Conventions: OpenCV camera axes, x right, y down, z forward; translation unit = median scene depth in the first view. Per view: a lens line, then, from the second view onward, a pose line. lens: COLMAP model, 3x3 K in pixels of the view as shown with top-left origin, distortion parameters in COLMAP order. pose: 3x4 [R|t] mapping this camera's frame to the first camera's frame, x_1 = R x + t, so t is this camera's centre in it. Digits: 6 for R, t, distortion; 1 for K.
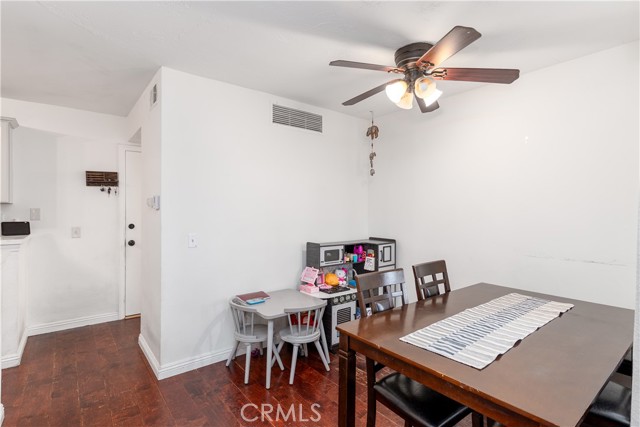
lens RADIAL K [[314.1, 0, 318.9], [0, 314.1, 212.5], [0, 0, 1]] dist [0.005684, 0.000392]
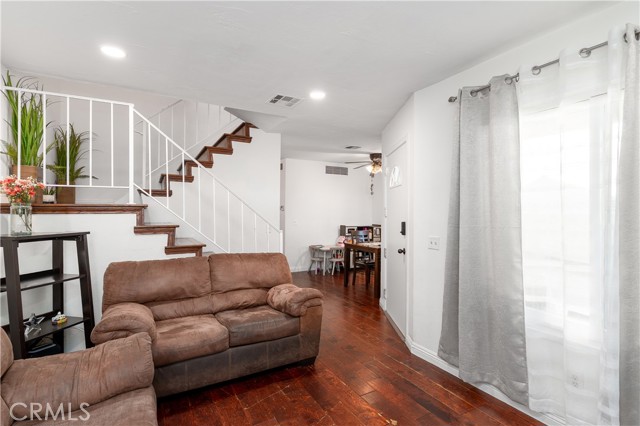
lens RADIAL K [[314.1, 0, 319.3], [0, 314.1, 213.6], [0, 0, 1]] dist [0.005684, 0.000392]
pose [[0.988239, 0.003492, -0.152877, 0.161160], [-0.003604, 0.999993, -0.000457, 0.011942], [0.152874, 0.001003, 0.988245, -1.284483]]
